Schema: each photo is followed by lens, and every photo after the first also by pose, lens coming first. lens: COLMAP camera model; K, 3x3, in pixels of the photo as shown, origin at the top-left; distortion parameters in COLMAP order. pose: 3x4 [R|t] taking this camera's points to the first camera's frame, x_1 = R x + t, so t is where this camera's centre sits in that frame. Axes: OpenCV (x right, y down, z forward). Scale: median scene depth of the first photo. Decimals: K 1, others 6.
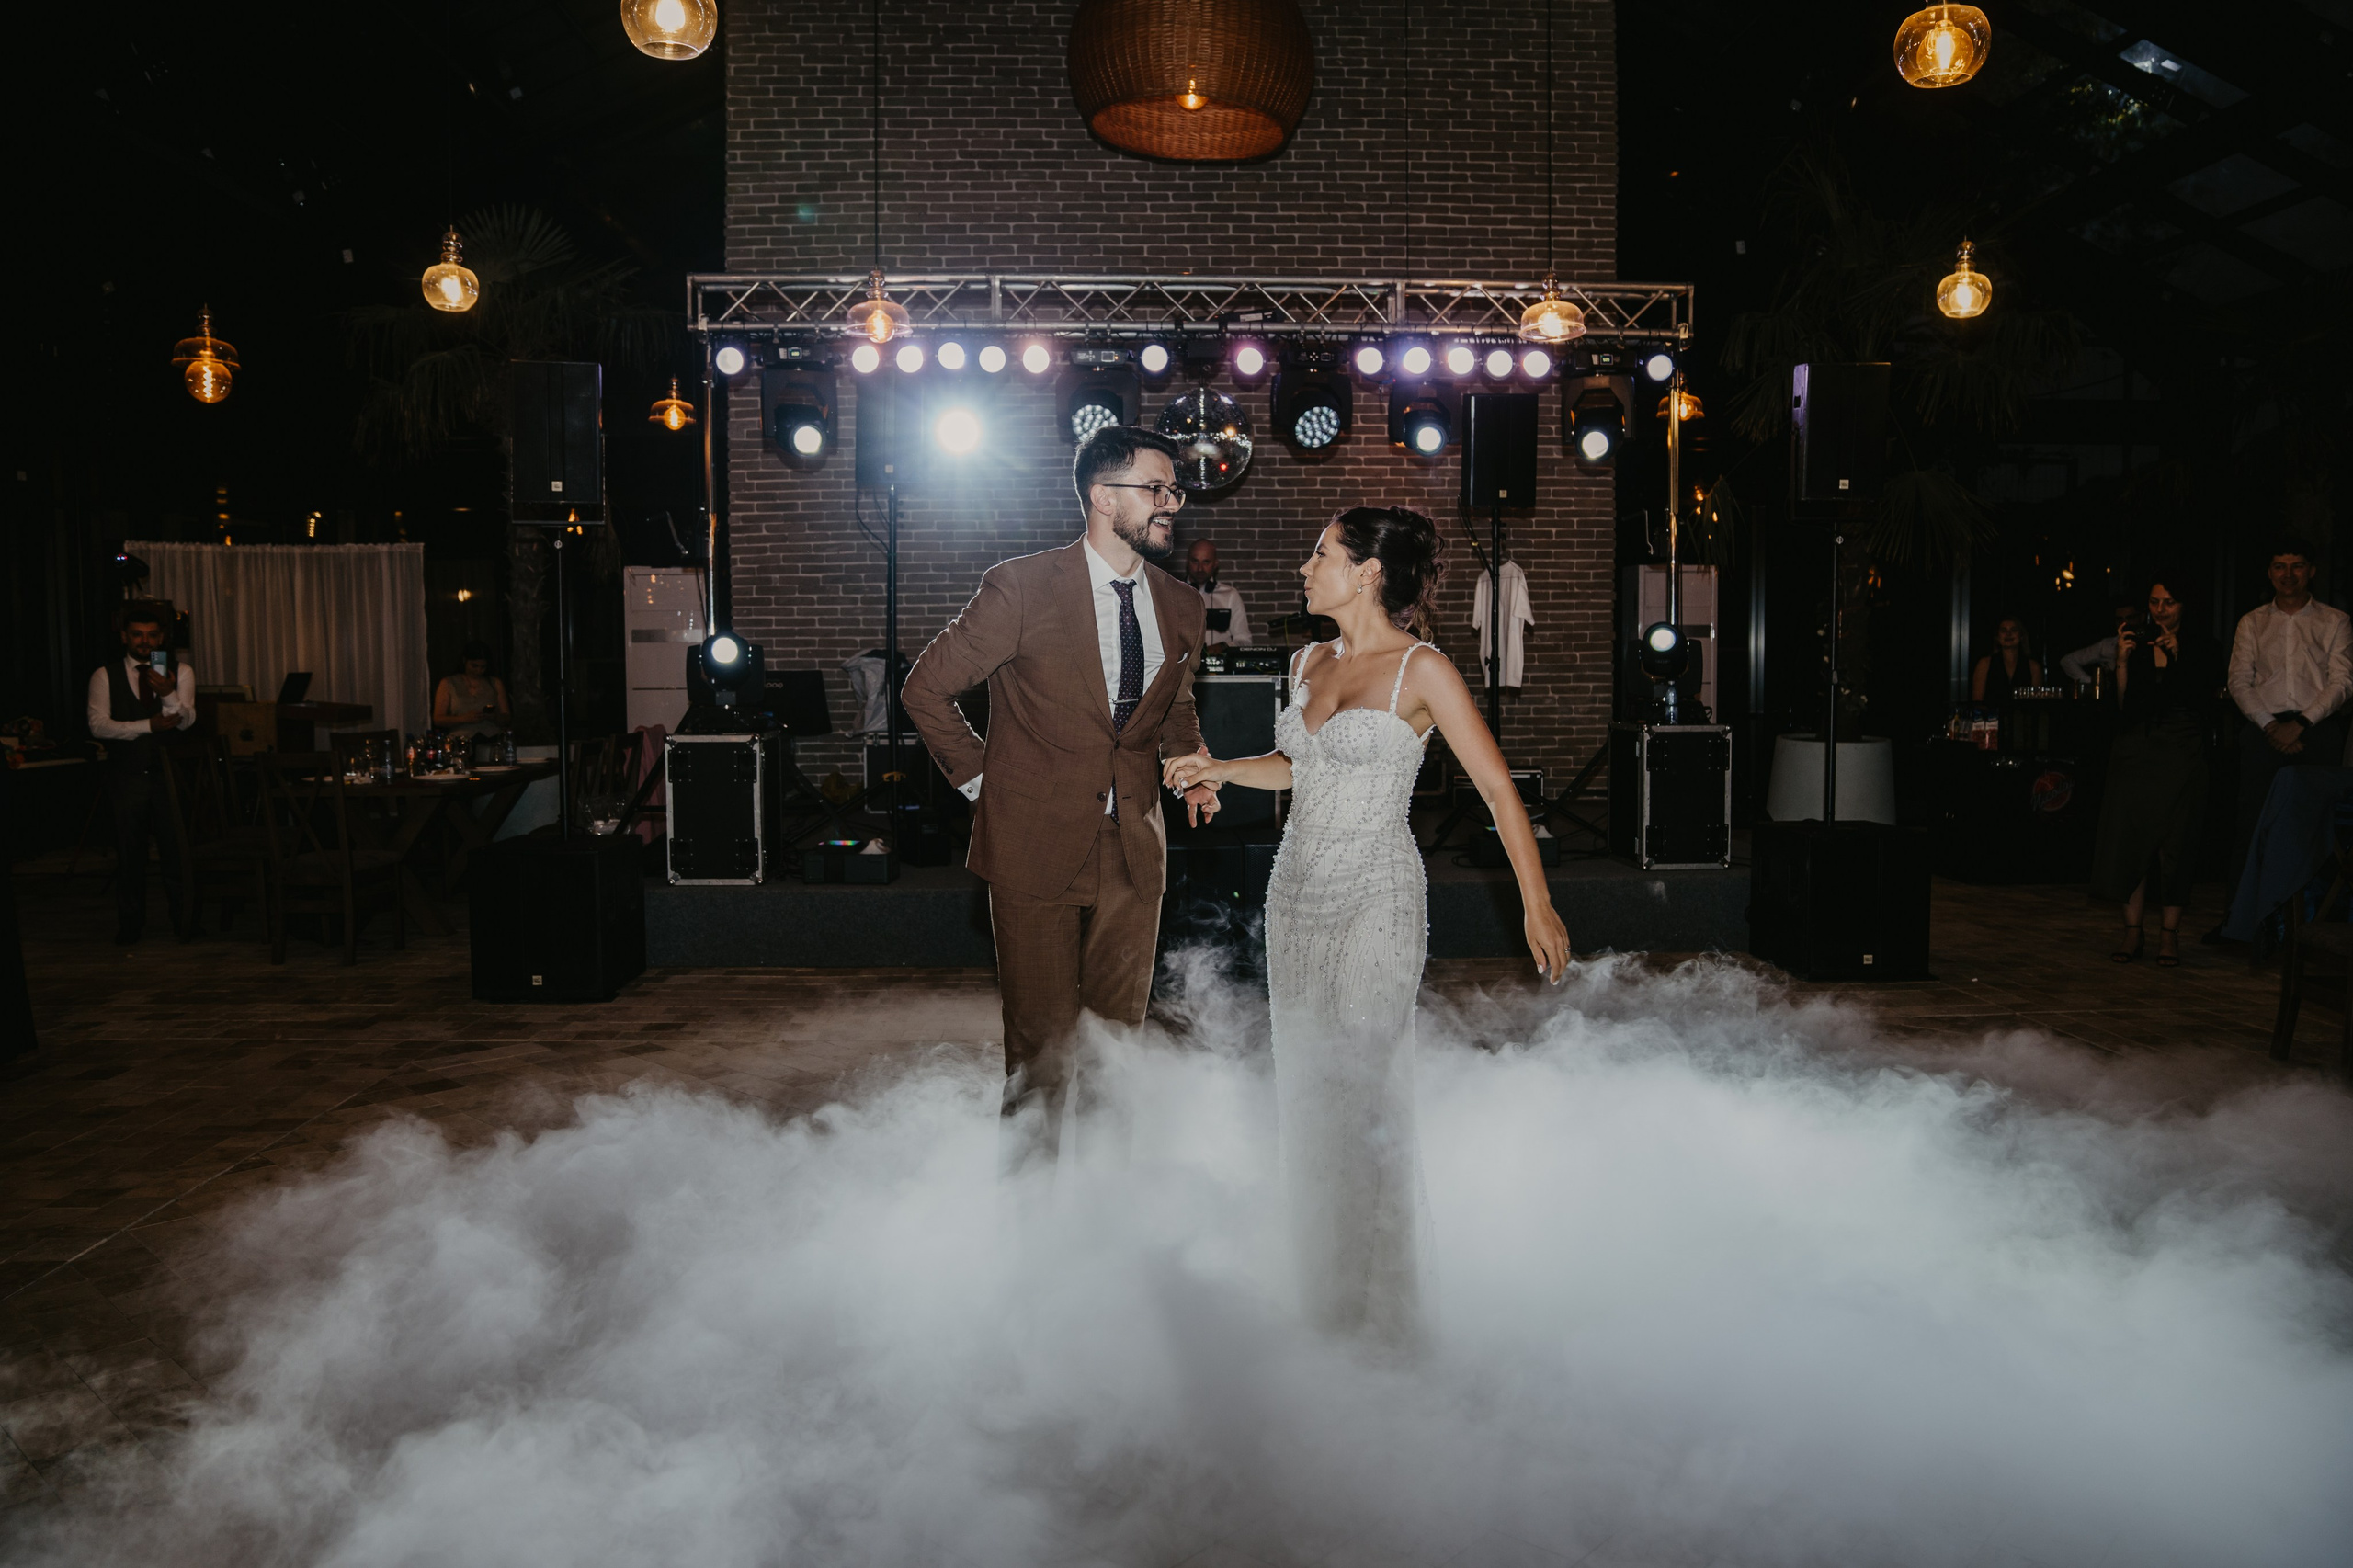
lens RADIAL K [[1664.9, 0, 1174.3], [0, 1664.9, 780.8], [0, 0, 1]] dist [-0.134818, 0.106645]
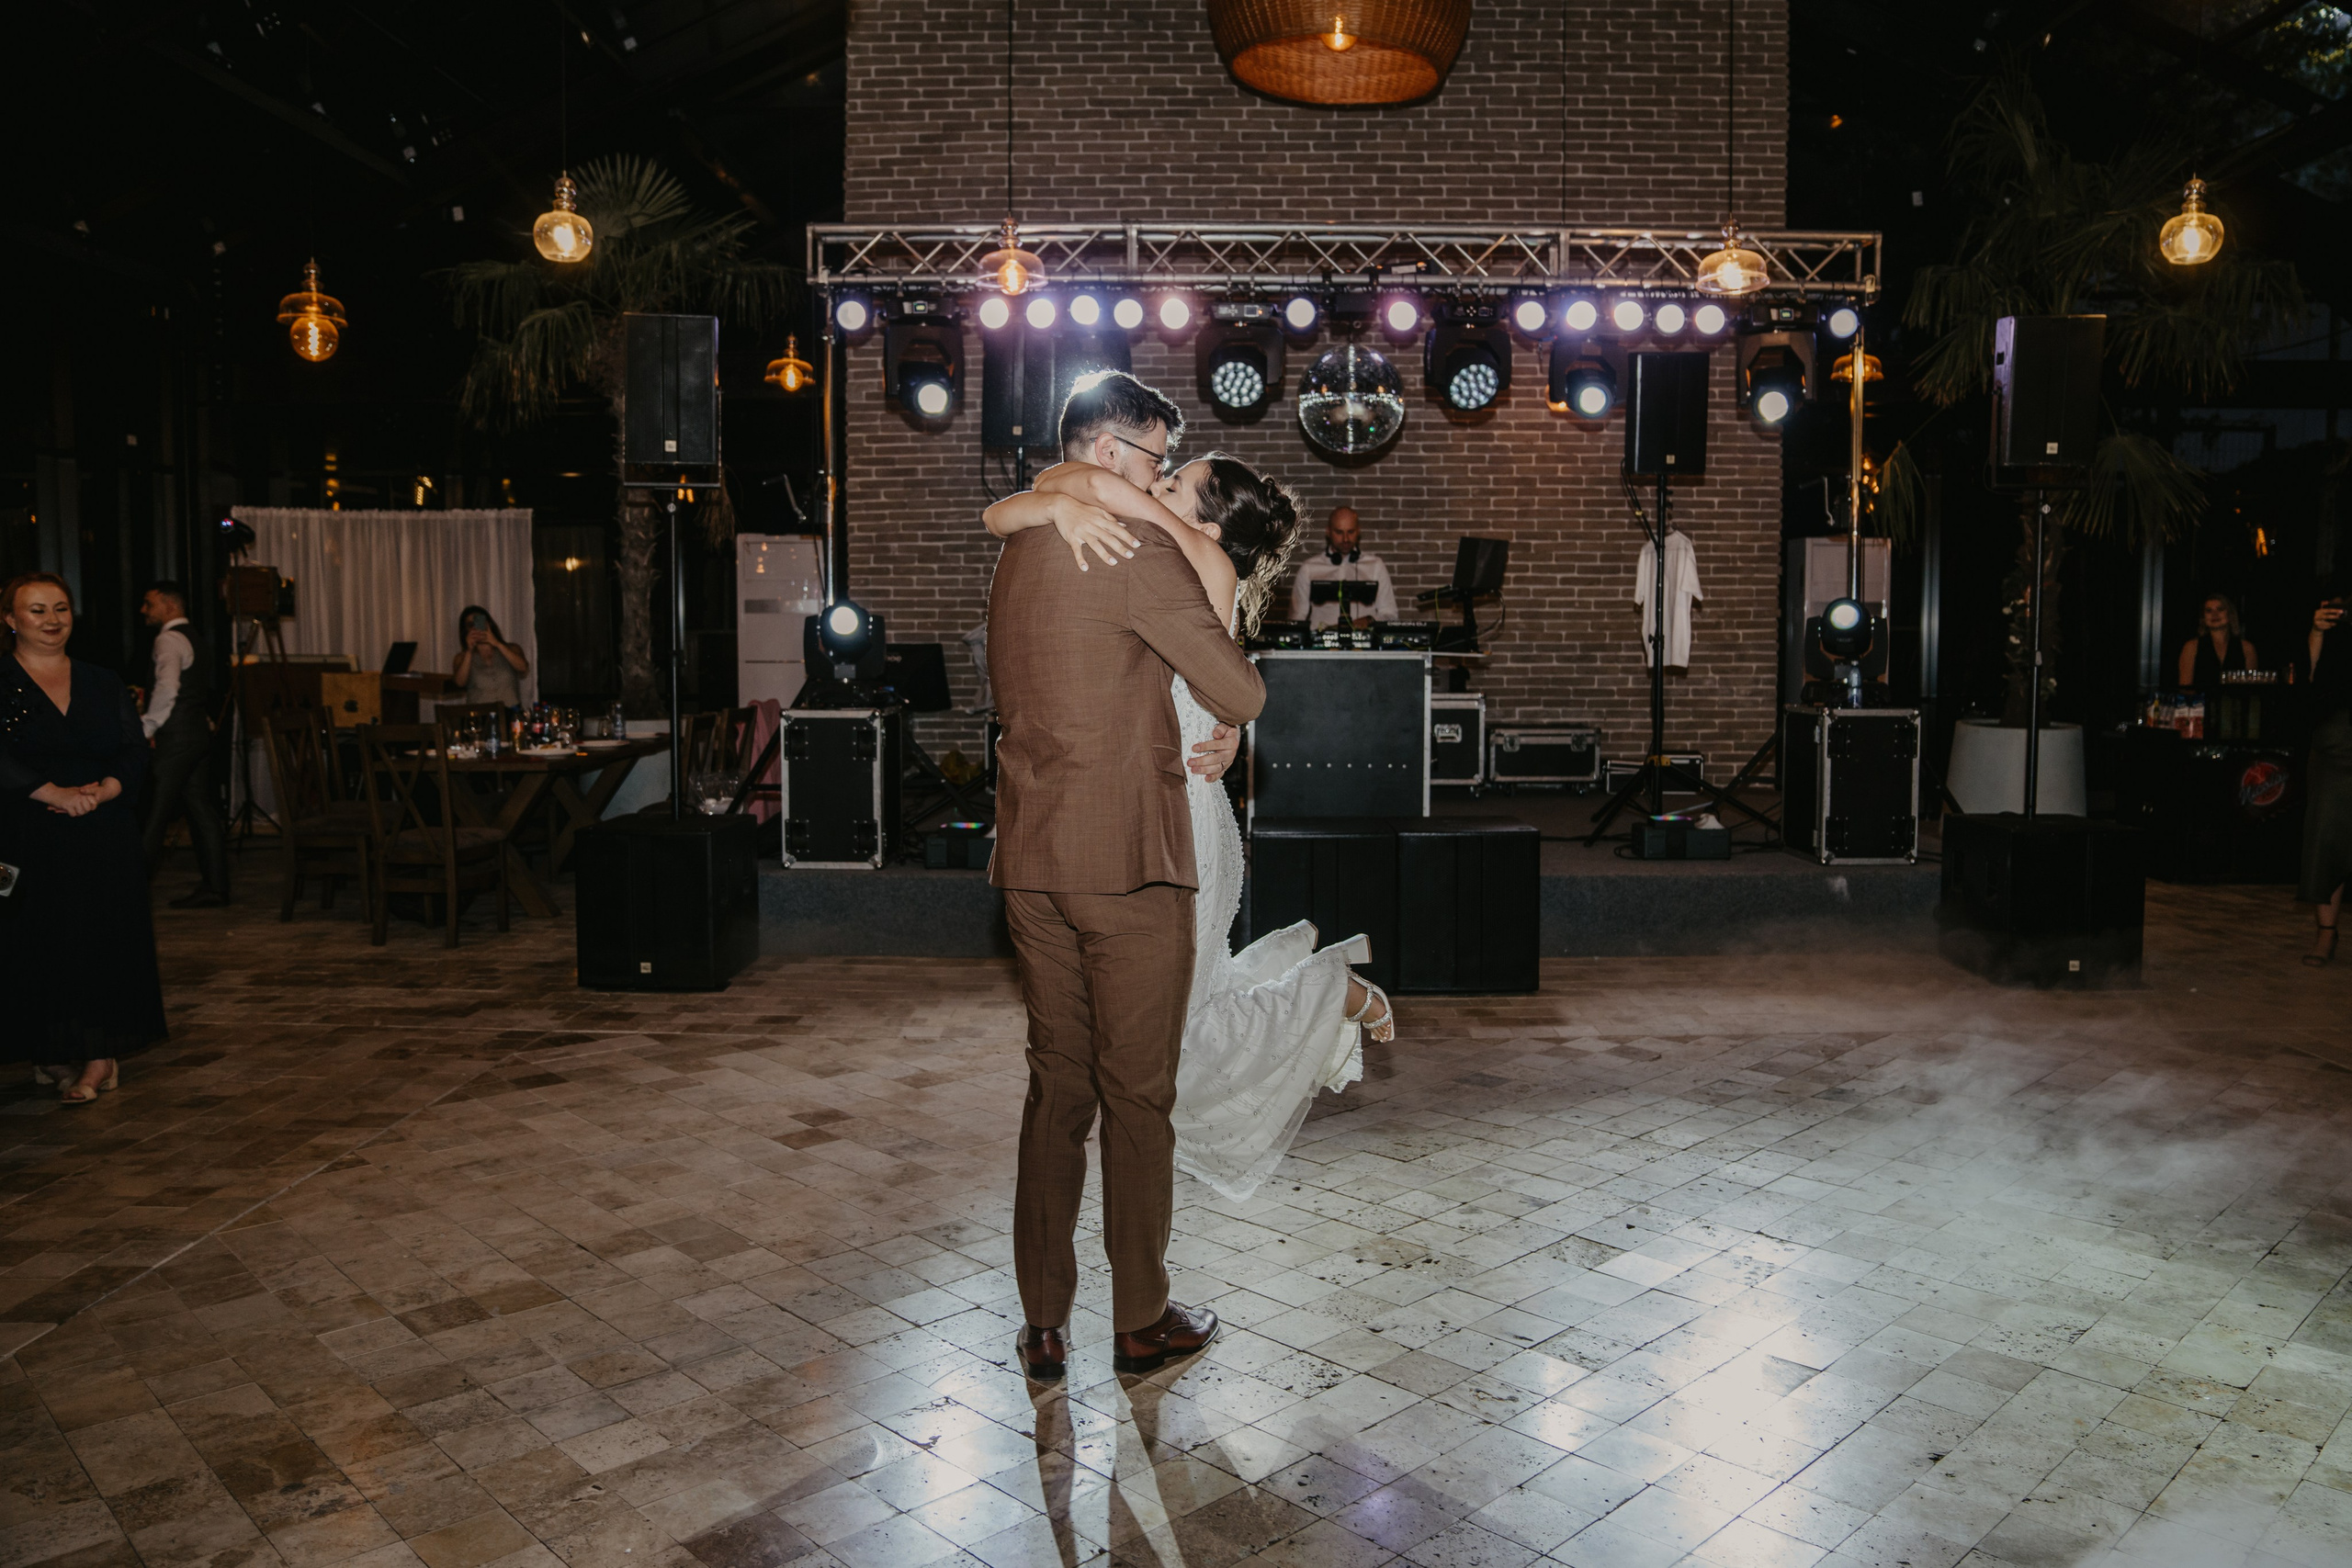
lens RADIAL K [[1713.4, 0, 1201.3], [0, 1713.4, 768.0], [0, 0, 1]] dist [-0.134217, 0.105286]
pose [[0.998537, 0.010120, -0.053121, -0.010490], [-0.009903, 0.999942, 0.004338, -0.000626], [0.053162, -0.003806, 0.998579, 0.023703]]
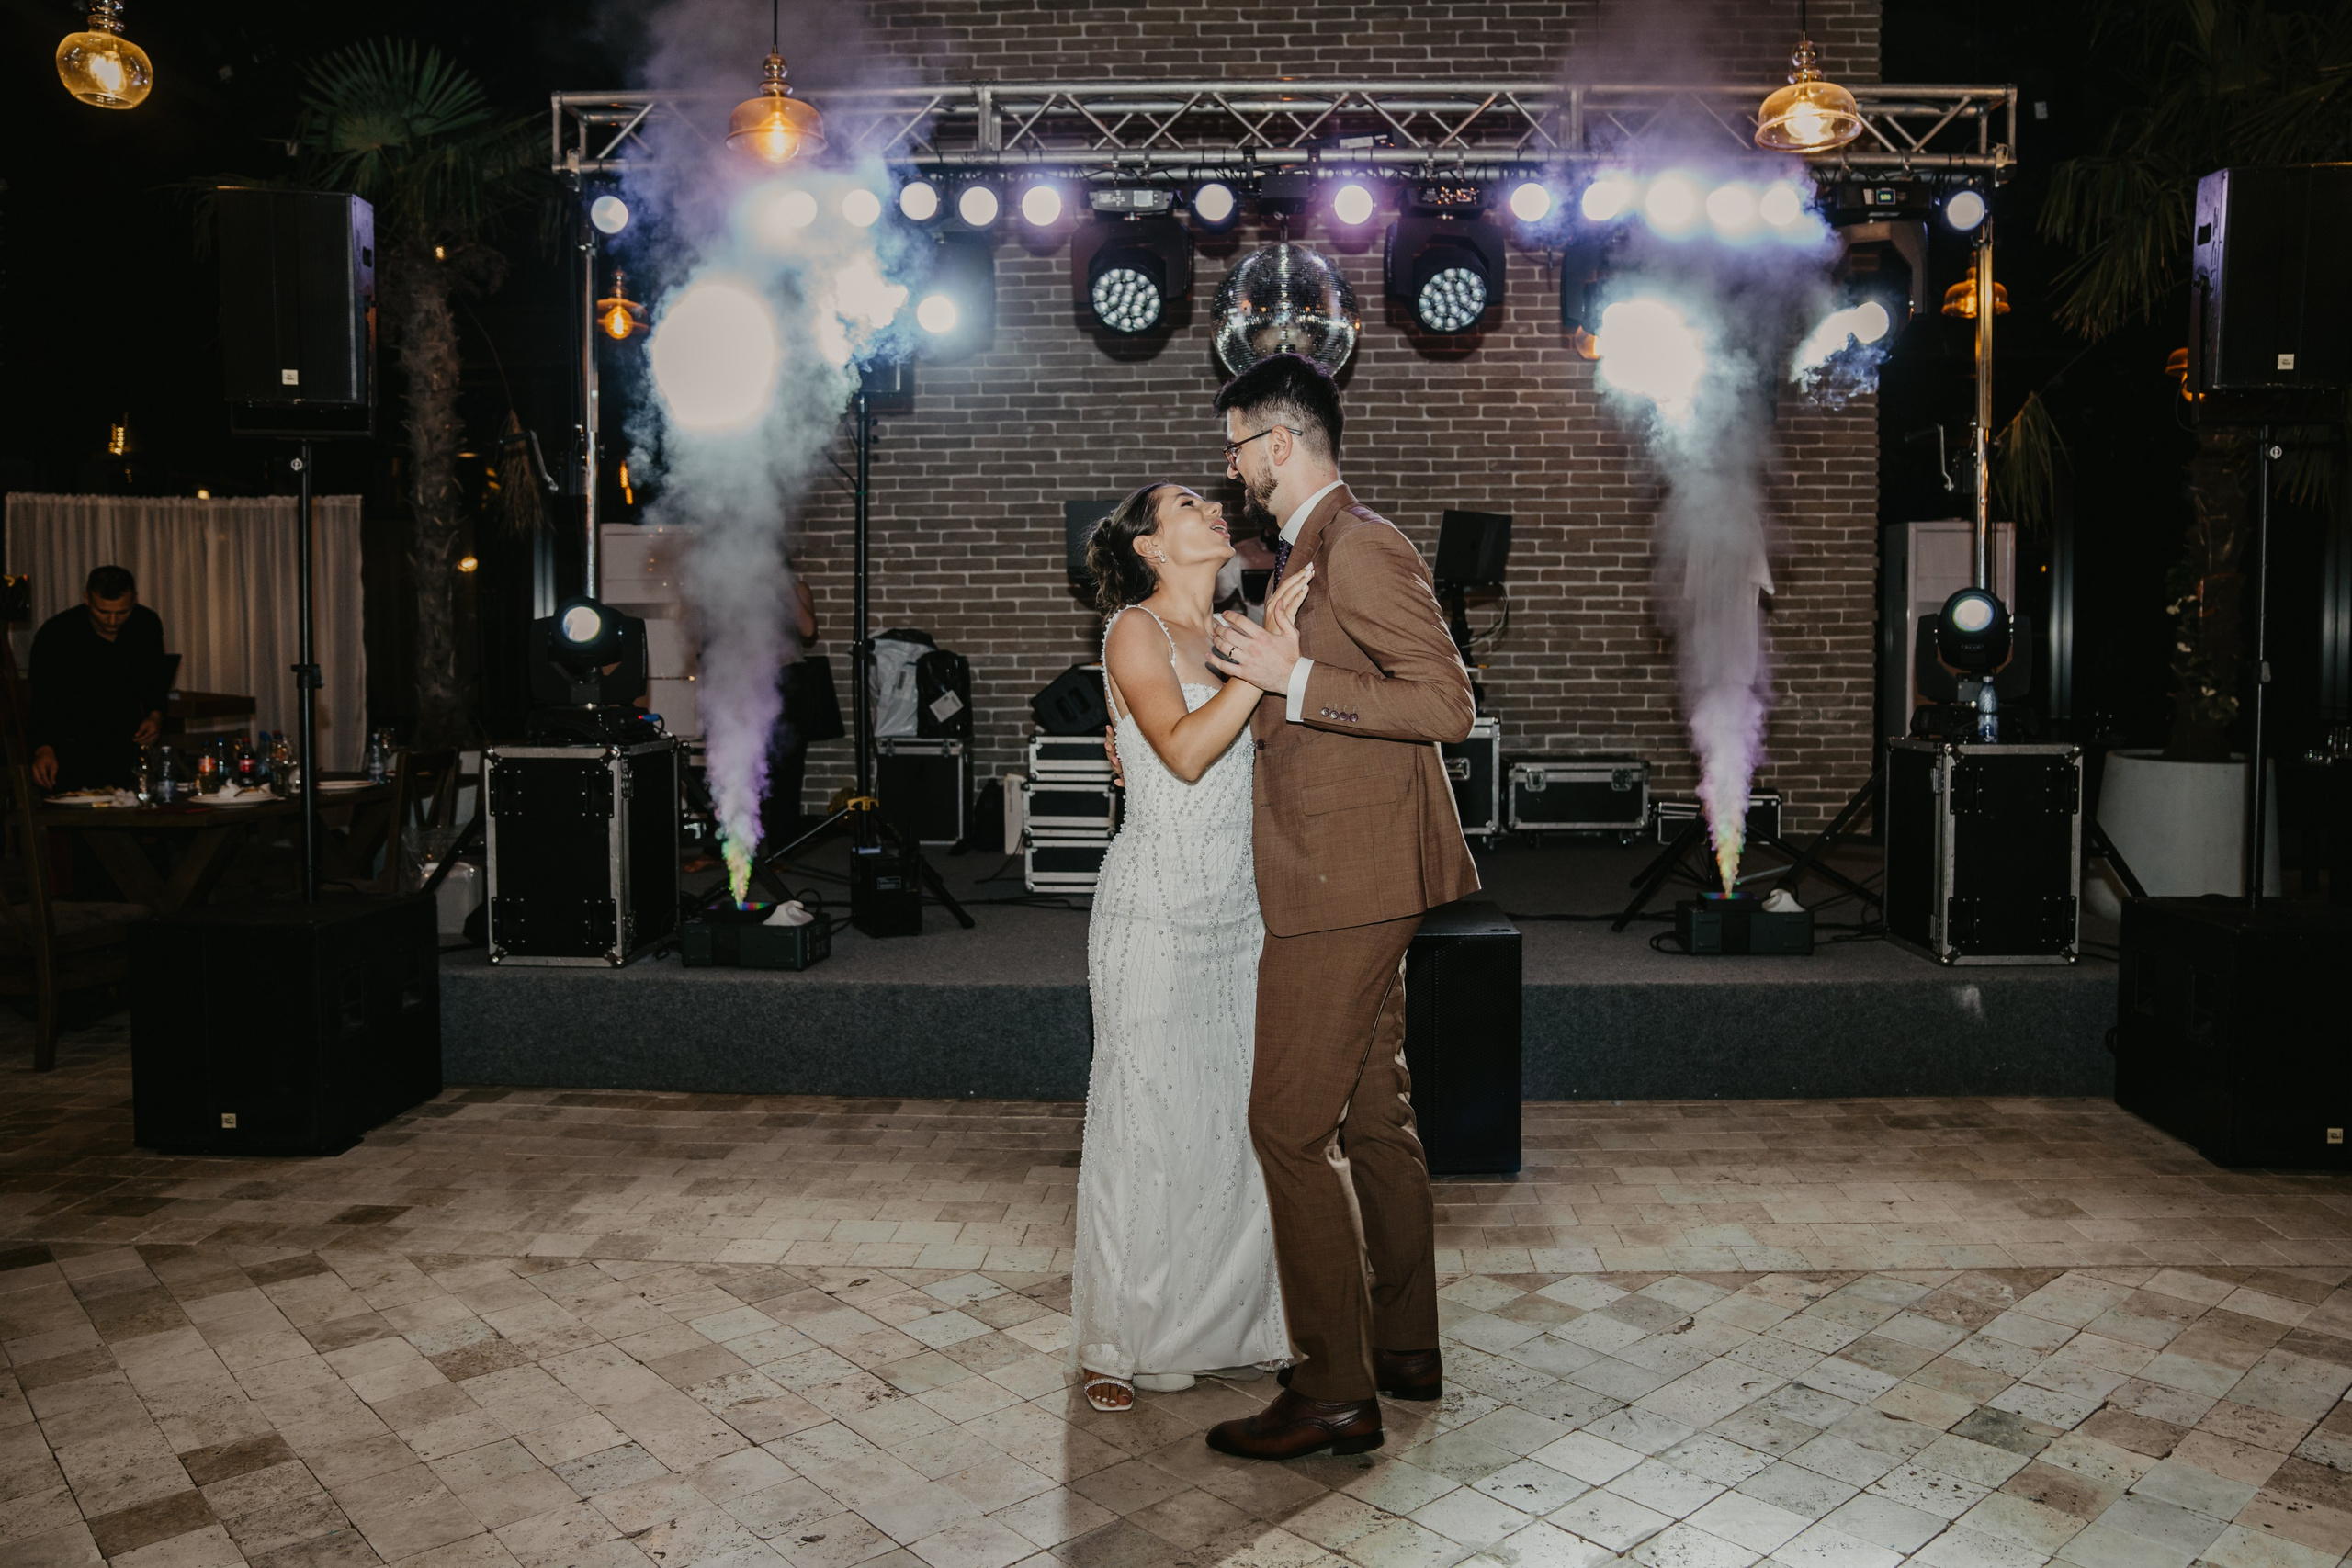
lens RADIAL K [[1740.8, 0, 1234.7], [0, 1740.8, 738.4], [0, 0, 1]] dist [-0.132280, 0.100868]
pose [[0.996782, 0.008568, -0.079706, 0.040581], [-0.010284, 0.999723, -0.021154, -0.013245], [0.079503, 0.021905, 0.996594, 0.213662]]
